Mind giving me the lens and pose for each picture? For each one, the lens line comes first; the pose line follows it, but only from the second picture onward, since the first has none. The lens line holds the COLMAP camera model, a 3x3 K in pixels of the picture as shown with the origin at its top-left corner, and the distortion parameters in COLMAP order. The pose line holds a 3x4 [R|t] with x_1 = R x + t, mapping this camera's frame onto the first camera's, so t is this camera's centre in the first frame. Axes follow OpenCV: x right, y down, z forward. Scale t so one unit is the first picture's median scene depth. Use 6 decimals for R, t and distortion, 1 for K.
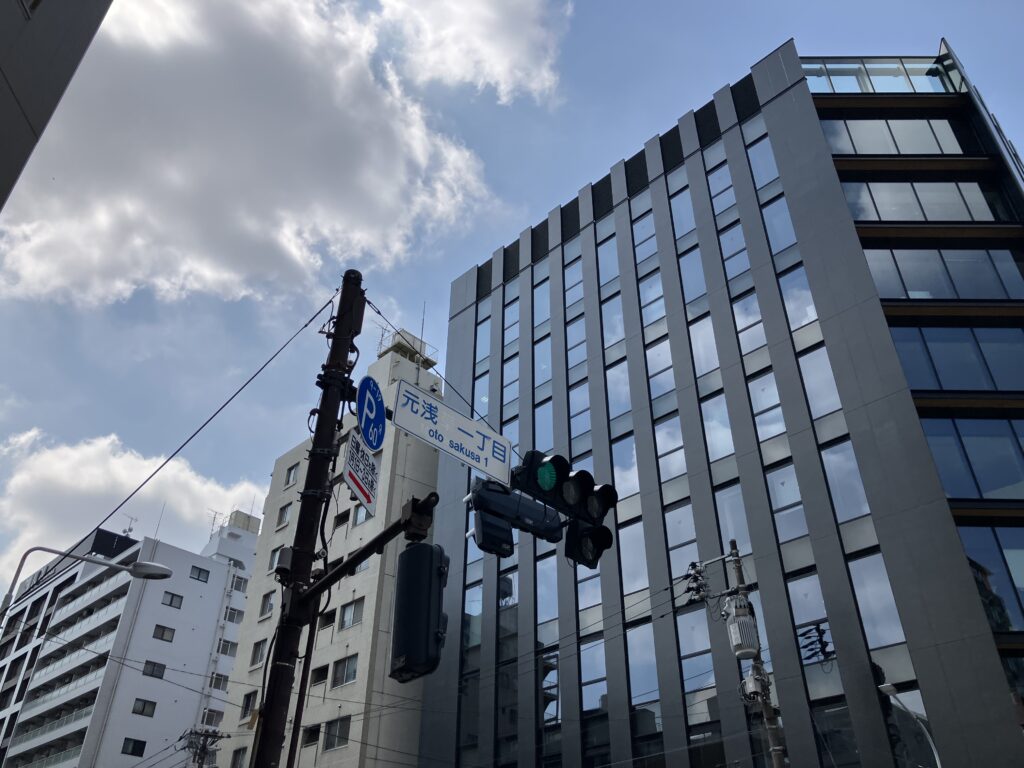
lens RADIAL K [[837.8, 0, 512.0], [0, 837.8, 384.0], [0, 0, 1]] dist [0.002048, 0.005750]
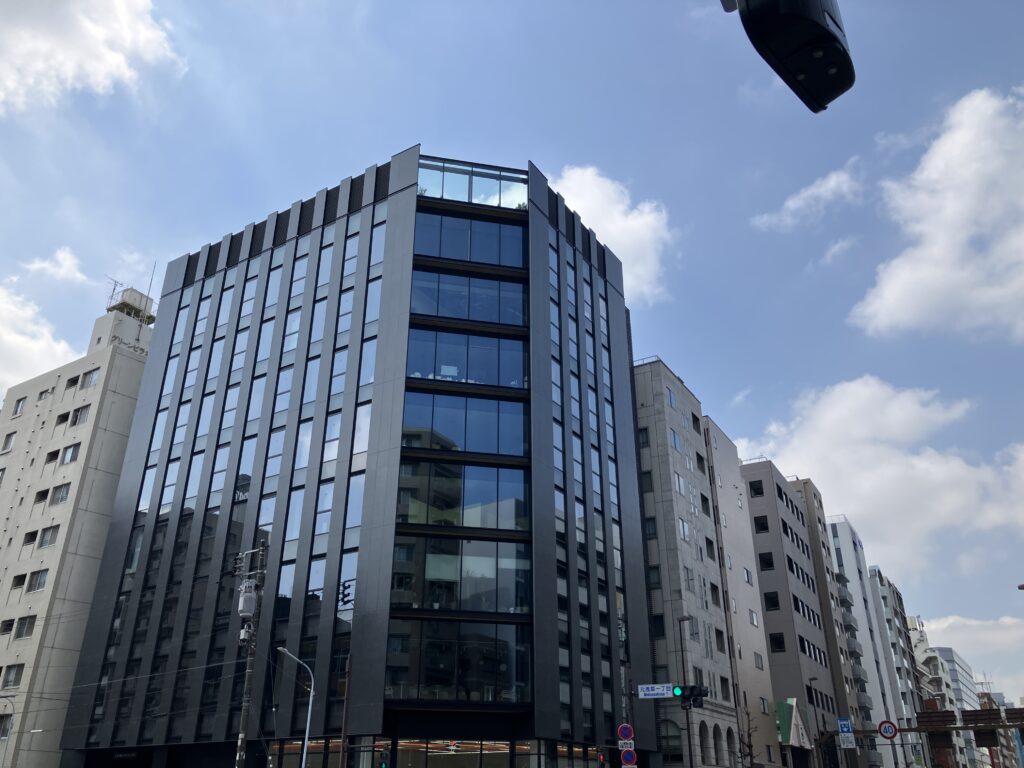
lens RADIAL K [[848.5, 0, 512.0], [0, 848.5, 384.0], [0, 0, 1]] dist [0.111442, -0.229166]
pose [[0.979640, 0.094456, 0.177154, 0.249036], [-0.121914, 0.980967, 0.151129, -0.238895], [-0.159507, -0.169649, 0.972510, -0.342992]]
